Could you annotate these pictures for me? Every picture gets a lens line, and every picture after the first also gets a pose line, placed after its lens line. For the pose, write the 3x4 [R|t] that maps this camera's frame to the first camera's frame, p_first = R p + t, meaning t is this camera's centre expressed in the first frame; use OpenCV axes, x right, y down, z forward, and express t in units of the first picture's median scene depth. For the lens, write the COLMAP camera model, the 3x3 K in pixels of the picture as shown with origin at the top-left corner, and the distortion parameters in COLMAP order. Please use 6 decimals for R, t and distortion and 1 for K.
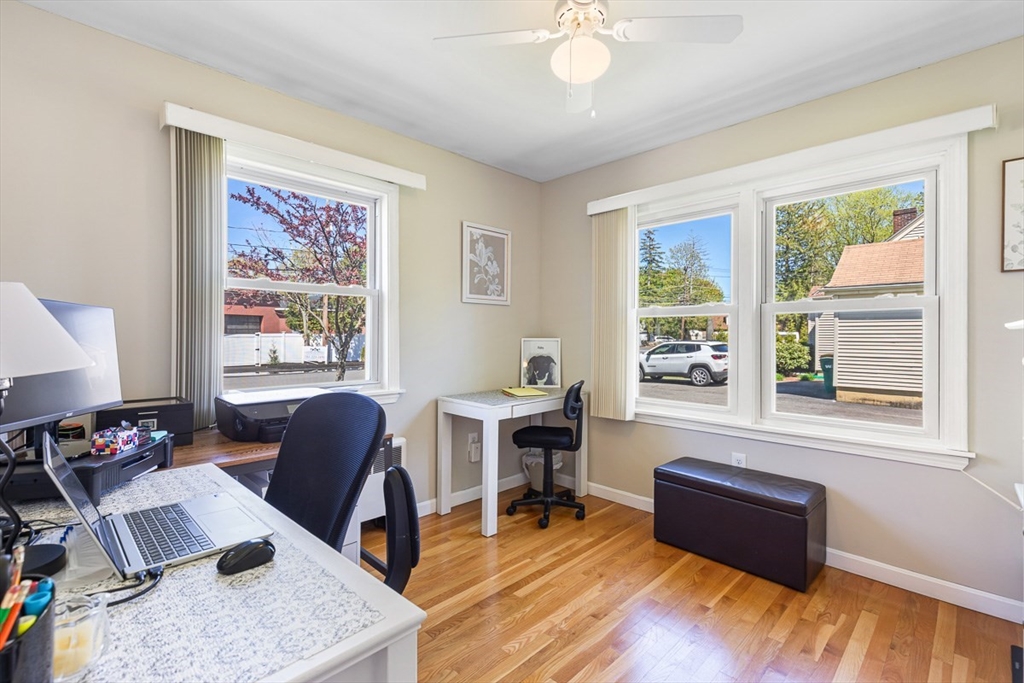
lens RADIAL K [[470.8, 0, 502.8], [0, 470.8, 334.5], [0, 0, 1]] dist [0.017368, -0.004165]
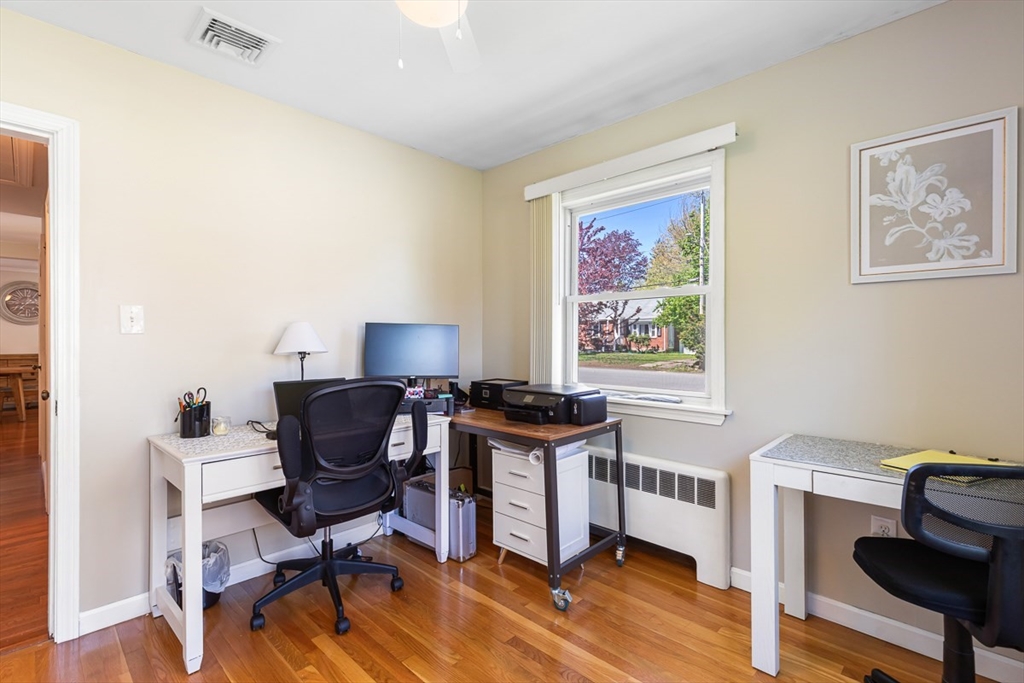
lens RADIAL K [[470.8, 0, 511.8], [0, 470.8, 339.0], [0, 0, 1]] dist [0.017368, -0.004165]
pose [[0.024750, 0.000664, -0.999693, 0.480445], [-0.000240, 1.000000, 0.000658, 0.000013], [0.999694, 0.000224, 0.024750, 0.544386]]
